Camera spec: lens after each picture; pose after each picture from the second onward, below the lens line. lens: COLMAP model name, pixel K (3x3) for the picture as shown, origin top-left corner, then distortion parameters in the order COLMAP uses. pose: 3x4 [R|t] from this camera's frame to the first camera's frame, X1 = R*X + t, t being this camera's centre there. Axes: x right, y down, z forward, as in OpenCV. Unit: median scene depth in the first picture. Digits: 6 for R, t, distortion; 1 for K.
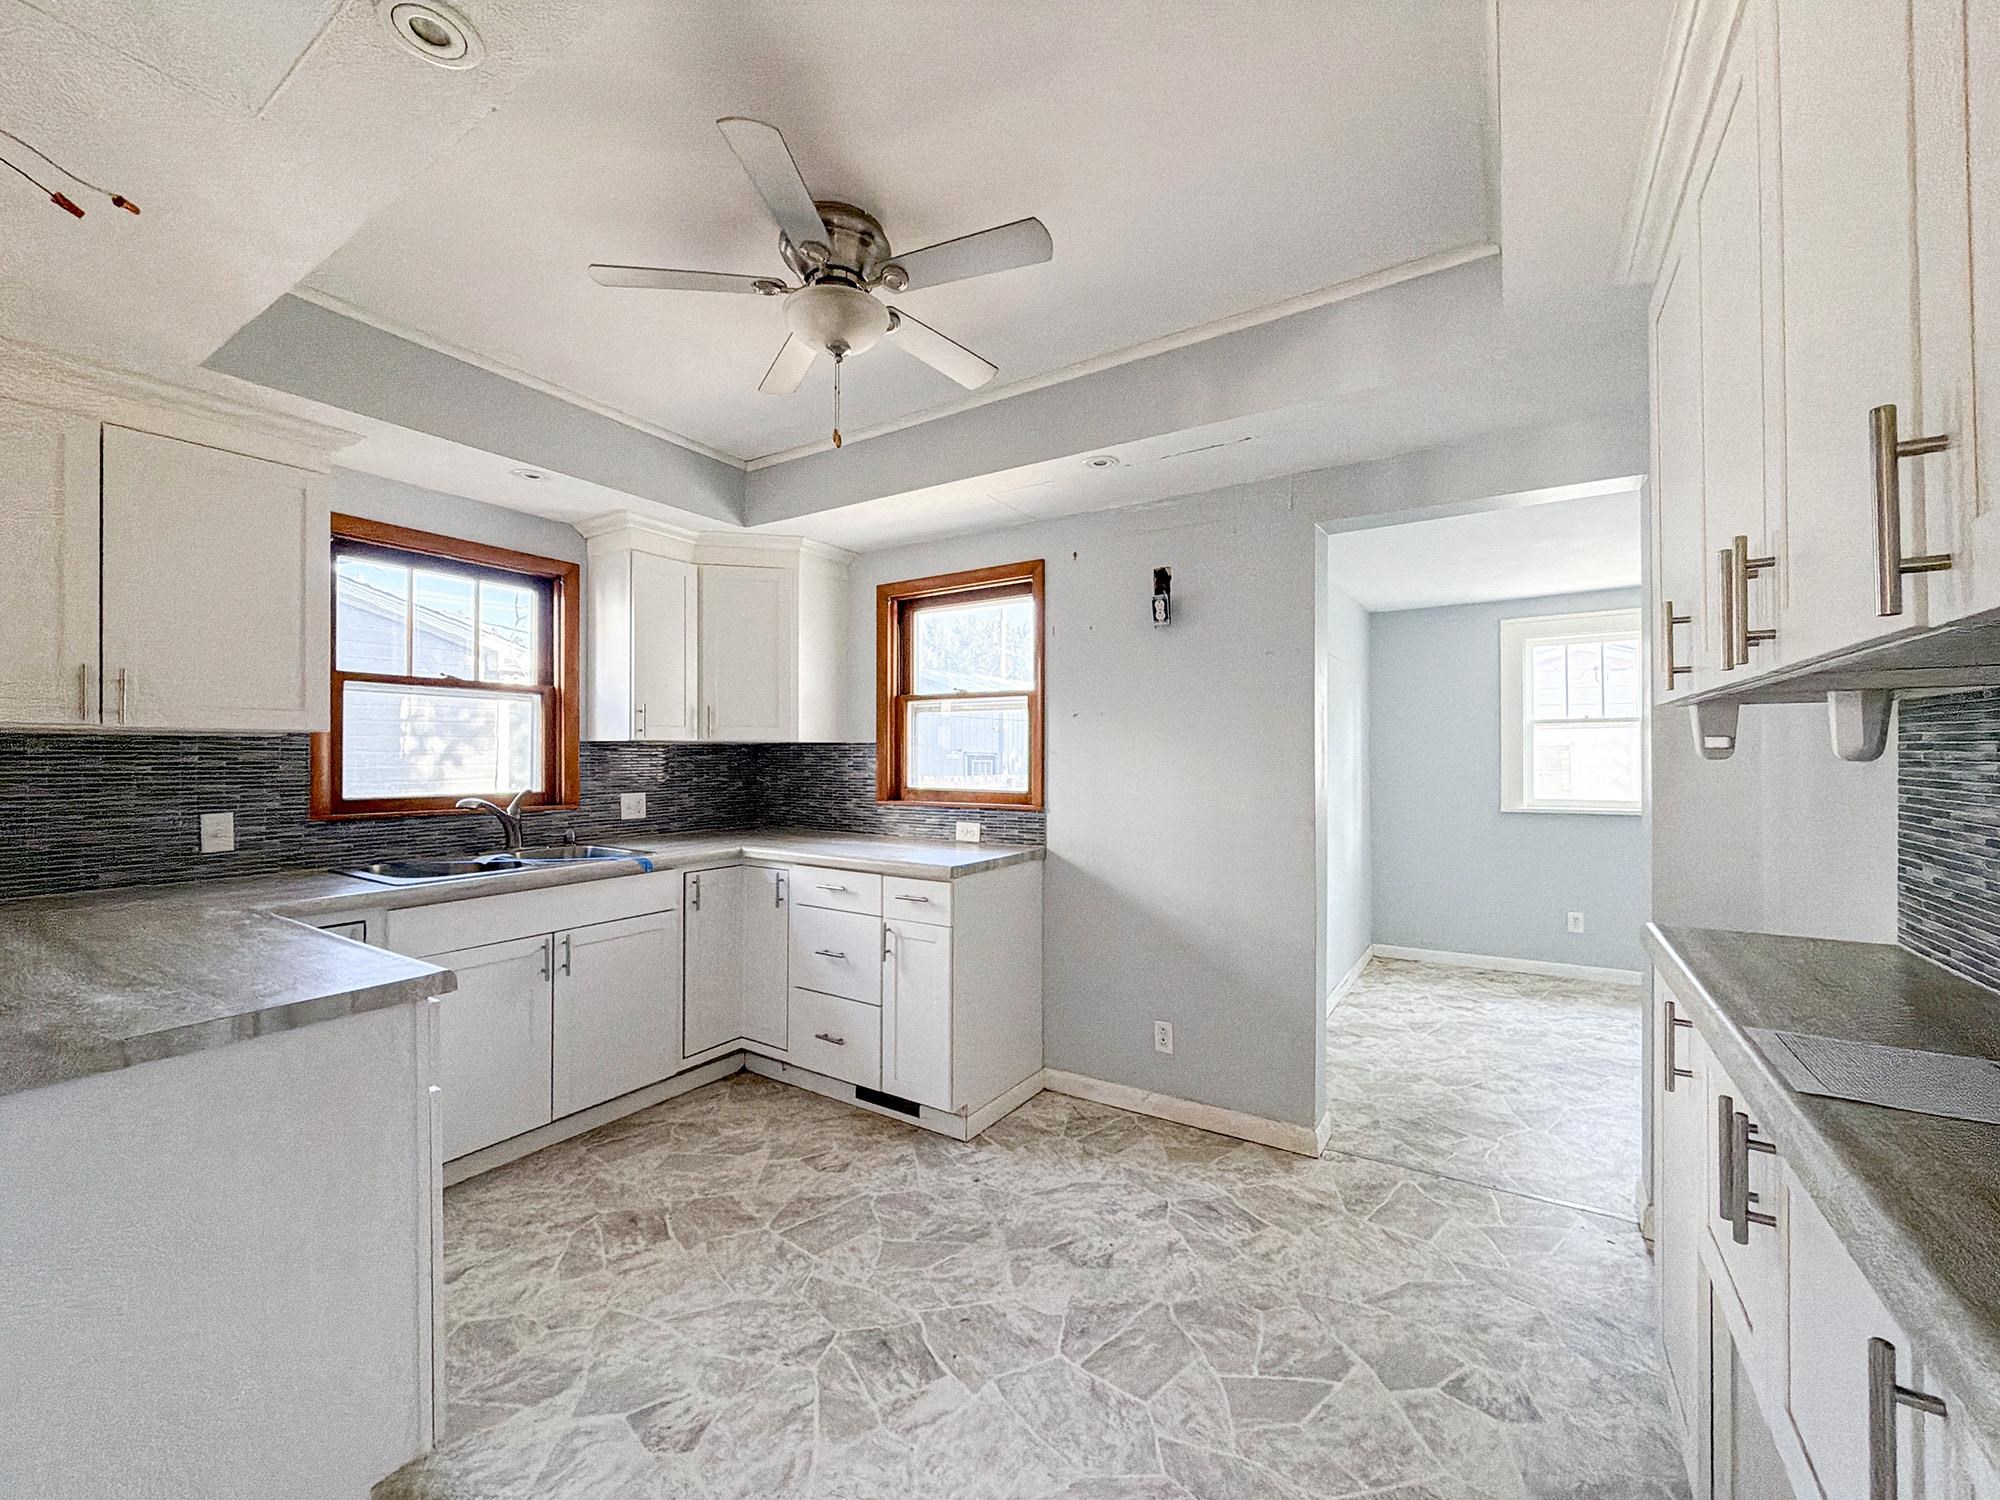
lens RADIAL K [[797.0, 0, 1000.0], [0, 797.0, 750.0], [0, 0, 1]] dist [0.002196, 0.000482]
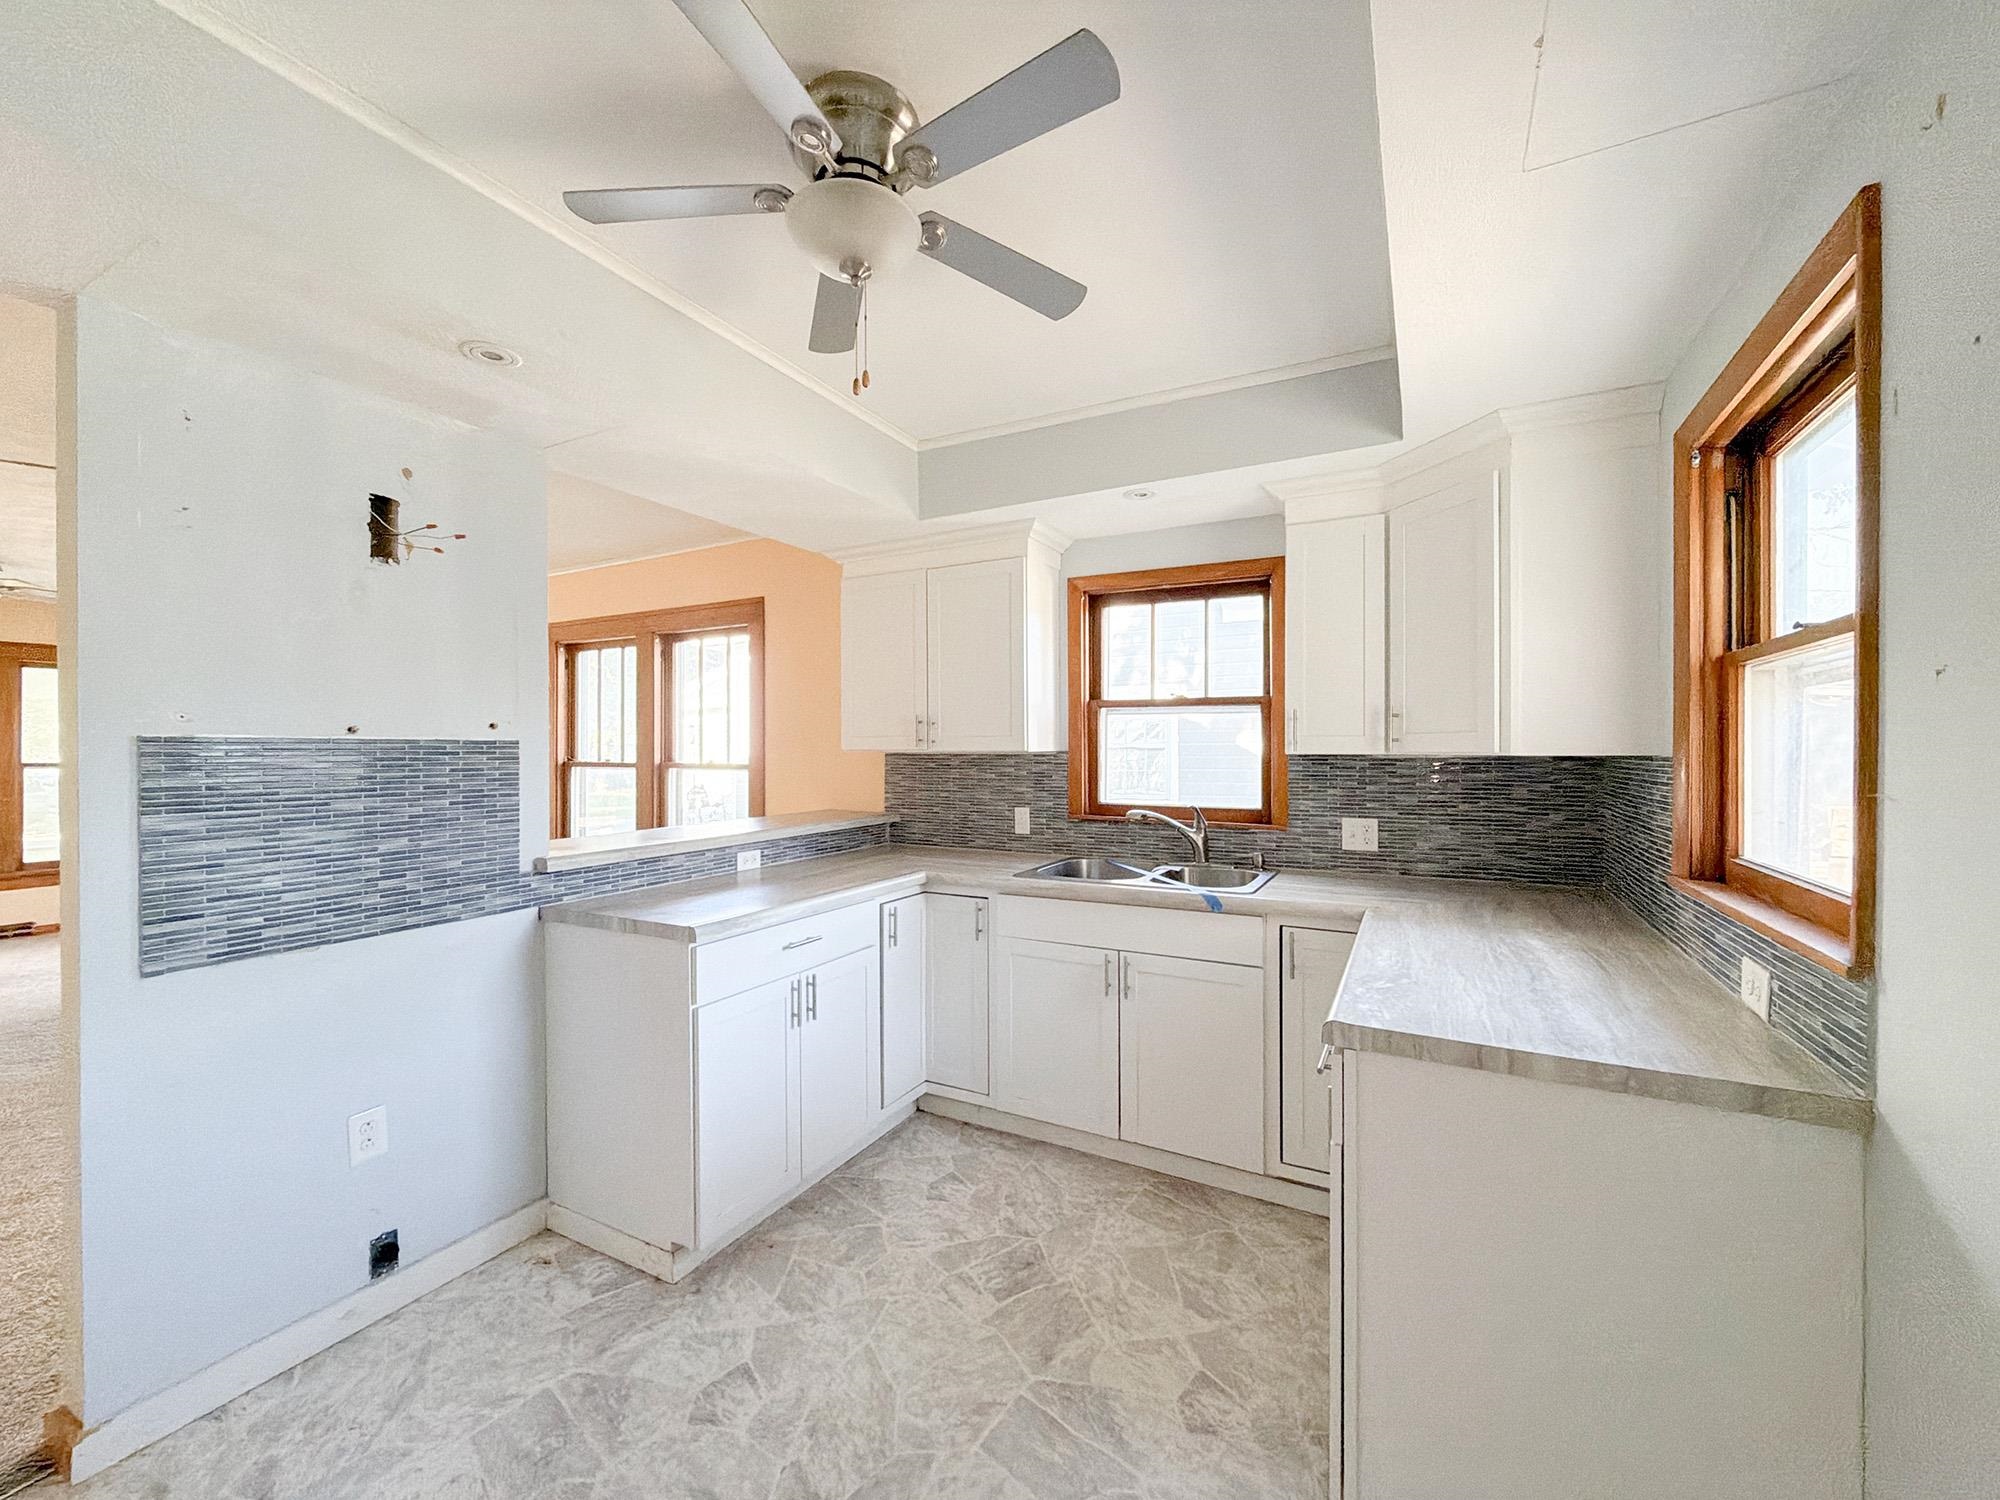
lens RADIAL K [[797.0, 0, 1000.0], [0, 797.0, 750.0], [0, 0, 1]] dist [0.002196, 0.000482]
pose [[0.073672, -0.001903, -0.997281, 0.462539], [0.005379, 0.999984, -0.001511, -0.023037], [0.997268, -0.005253, 0.073681, 0.851126]]
